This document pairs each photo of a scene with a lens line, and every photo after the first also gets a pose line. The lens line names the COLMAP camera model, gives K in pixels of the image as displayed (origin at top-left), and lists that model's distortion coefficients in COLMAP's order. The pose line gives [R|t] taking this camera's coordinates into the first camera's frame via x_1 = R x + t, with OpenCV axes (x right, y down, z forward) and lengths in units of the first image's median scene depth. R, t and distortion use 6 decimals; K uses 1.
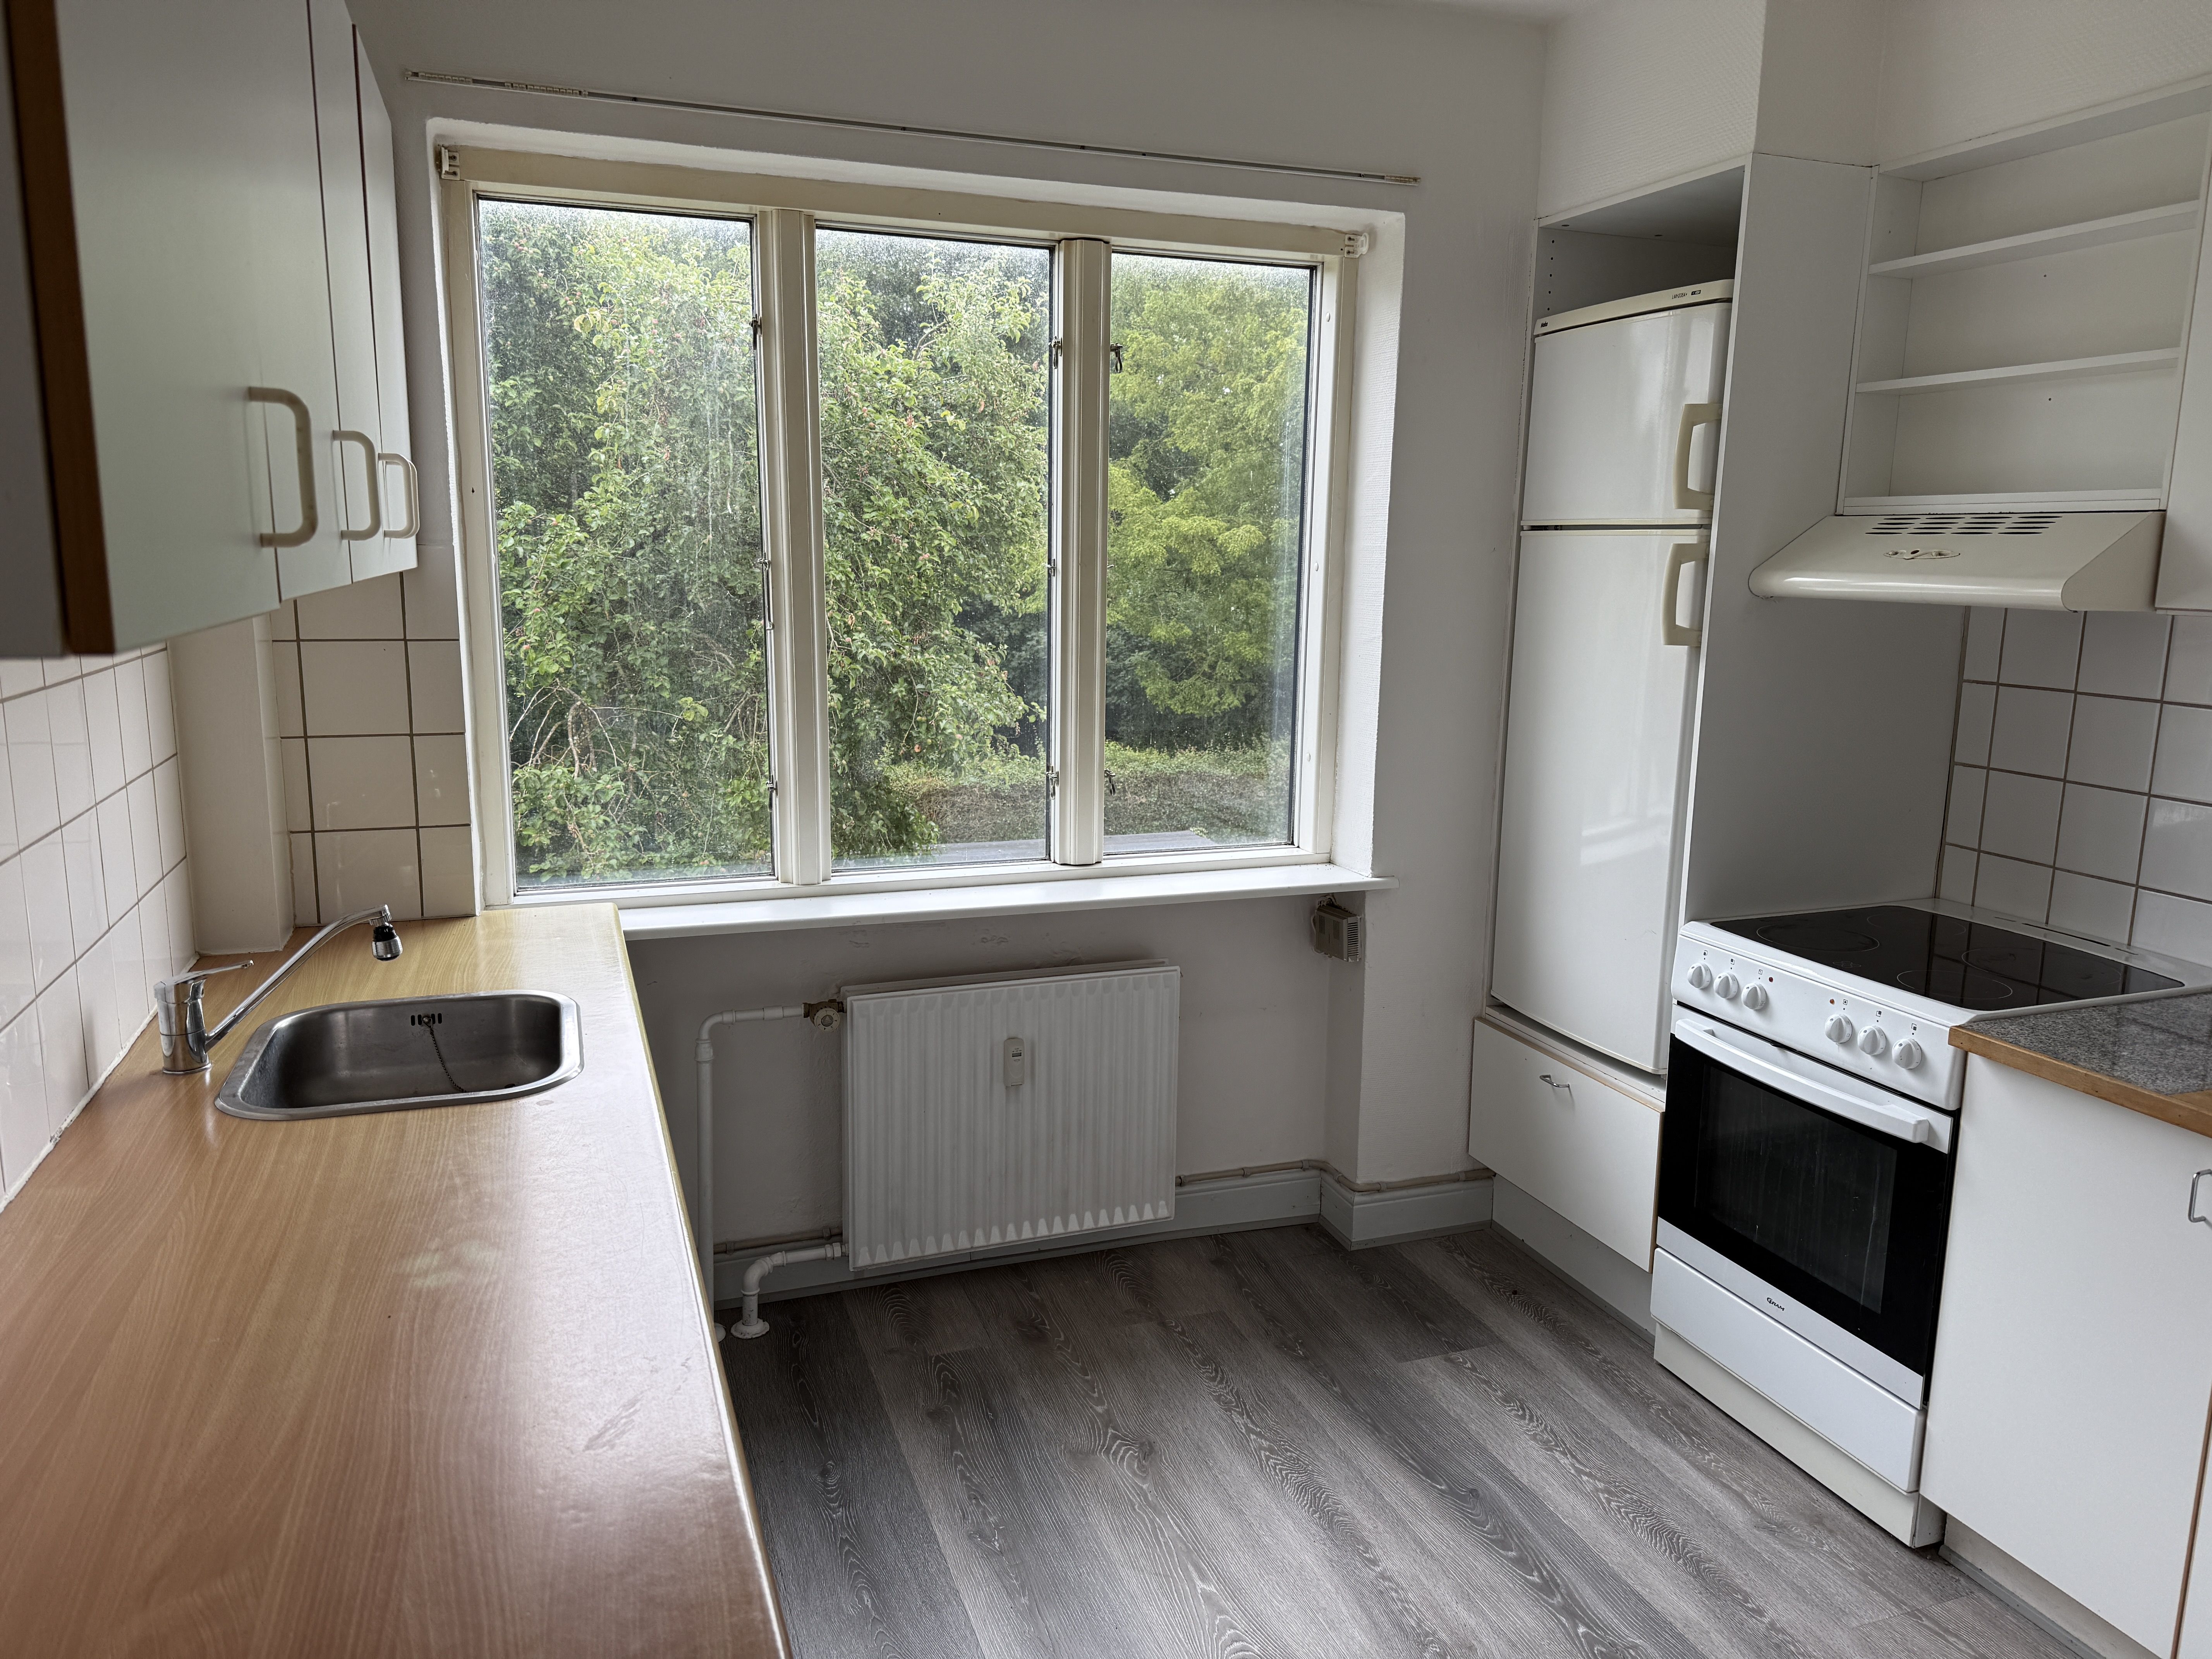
lens RADIAL K [[1530.8, 0, 1106.0], [0, 1530.8, 829.5], [0, 0, 1]] dist [0.053518, -0.083100]
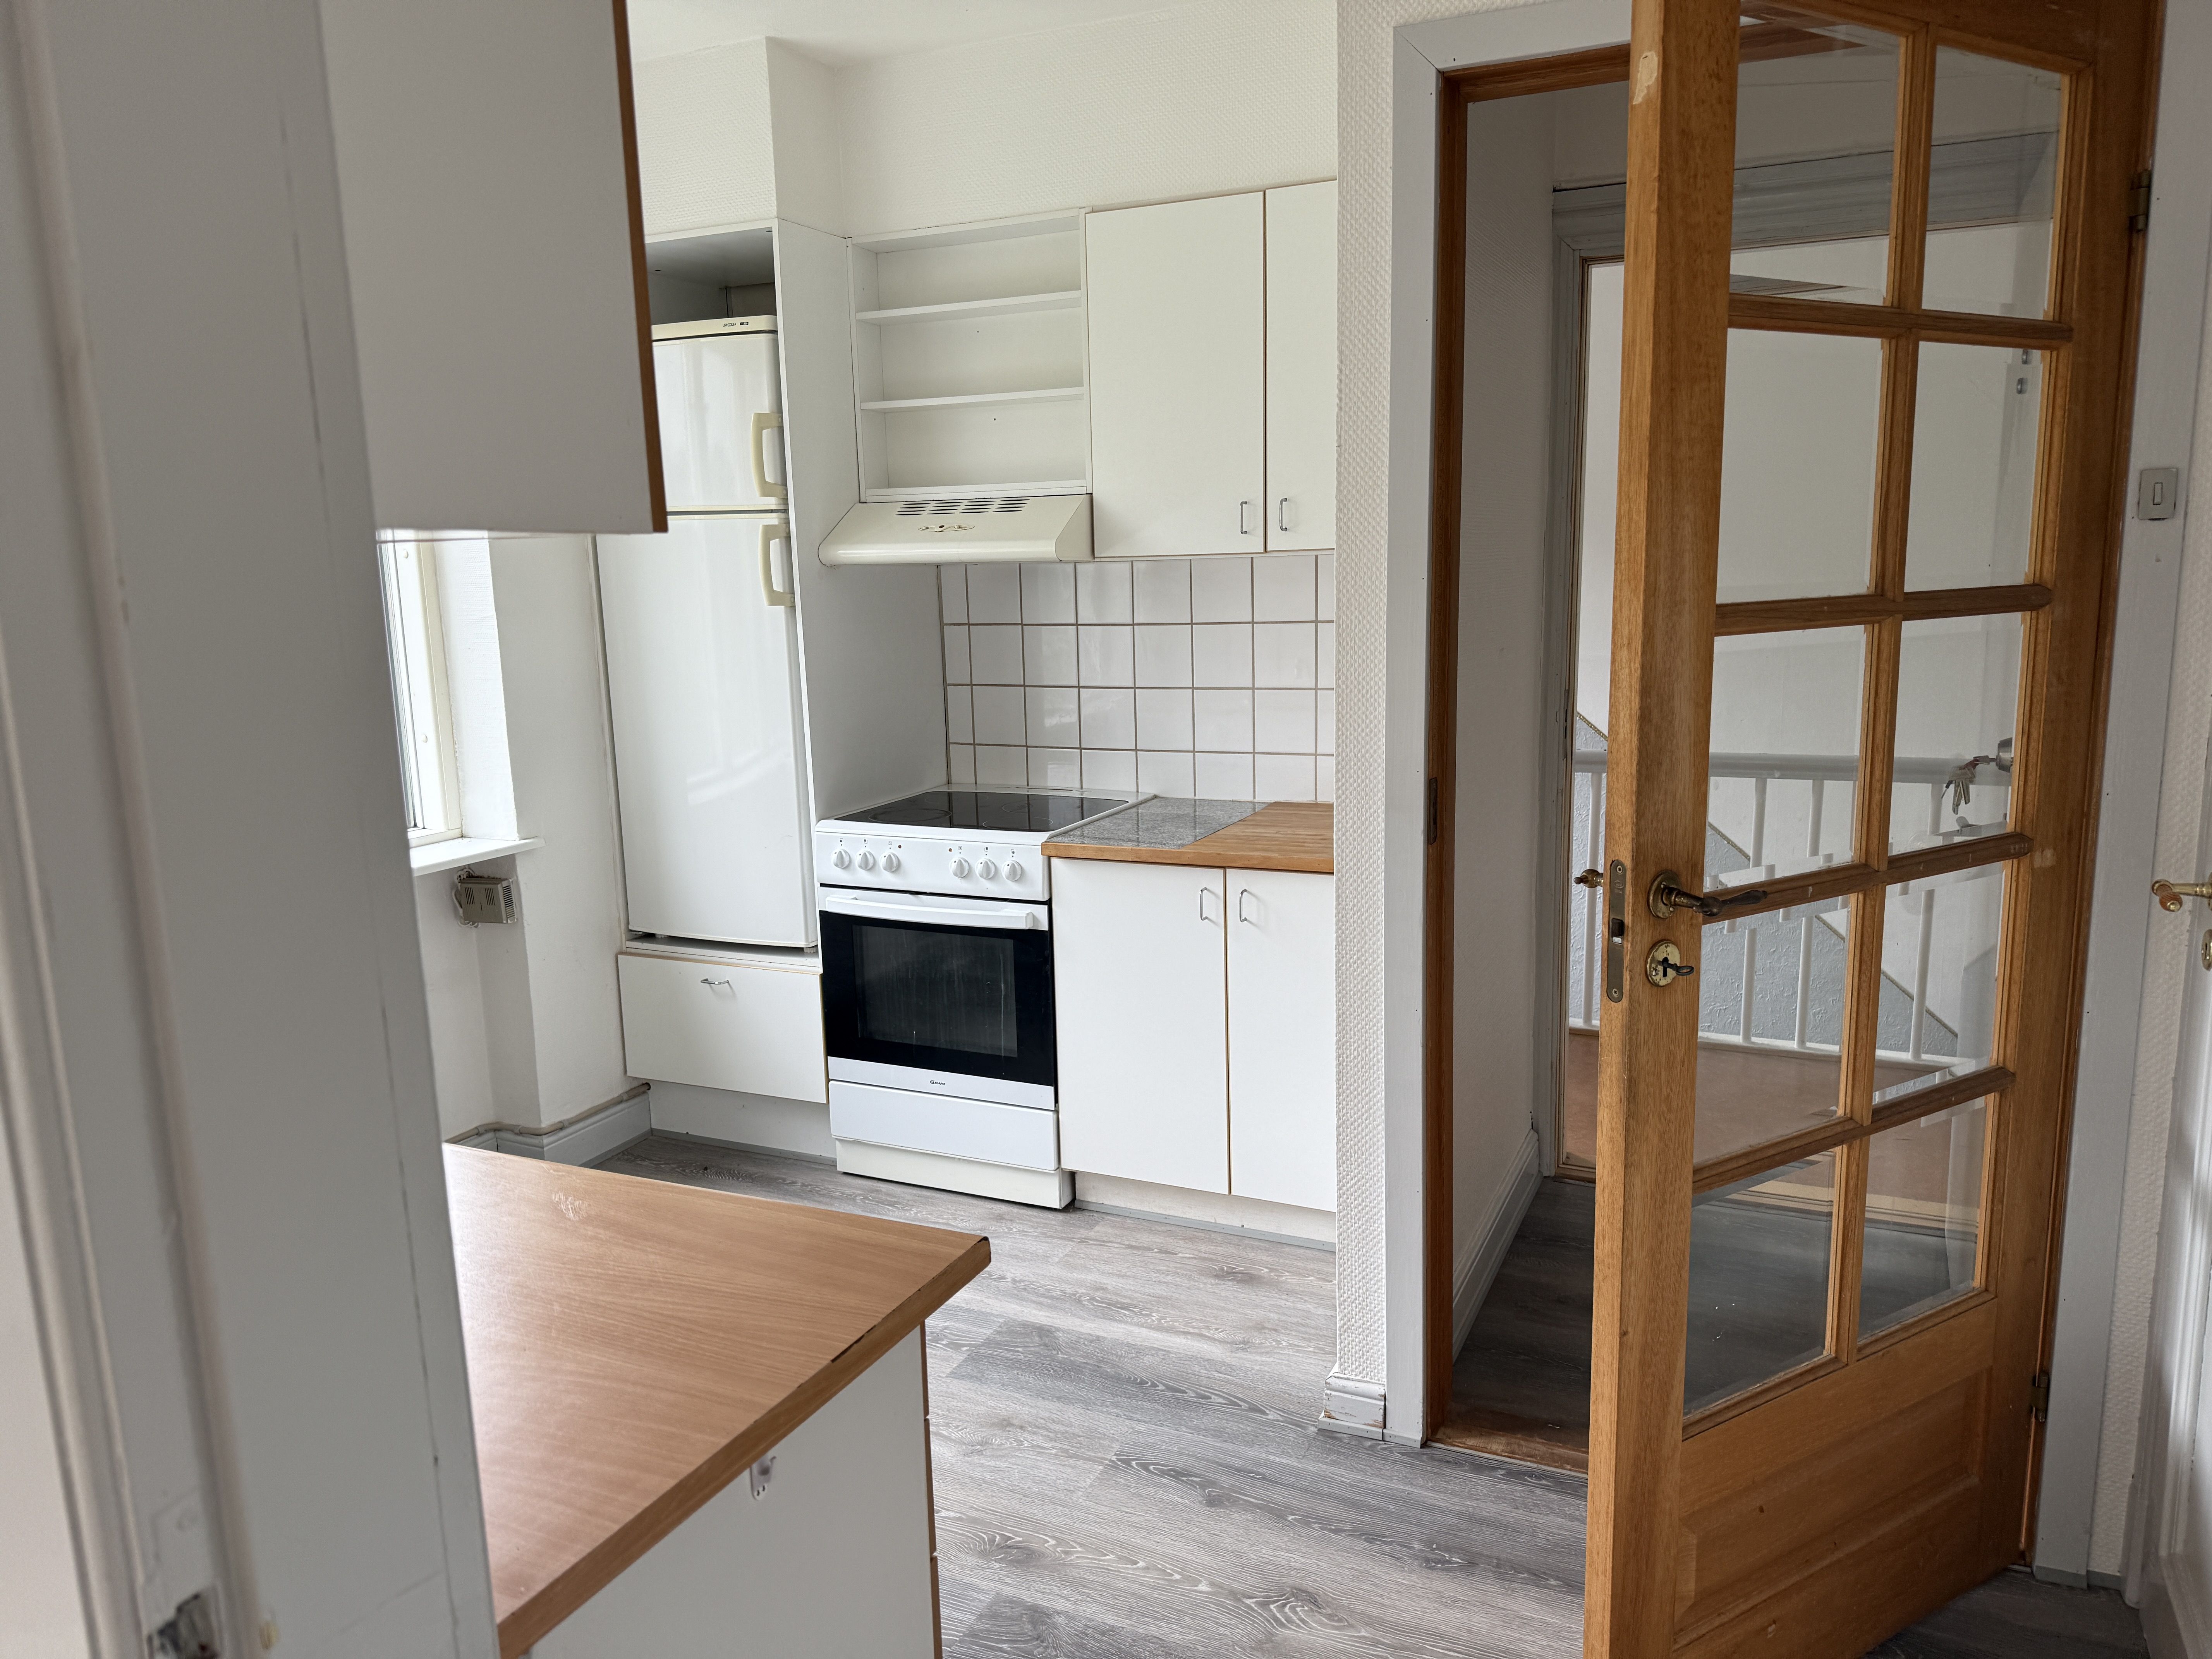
lens RADIAL K [[1520.5, 0, 1105.4], [0, 1520.5, 861.7], [0, 0, 1]] dist [0.073936, -0.069815]
pose [[0.694905, -0.165216, 0.699865, -0.359781], [0.160439, 0.984337, 0.073068, 0.039438], [-0.700976, 0.061511, 0.710528, -0.068957]]
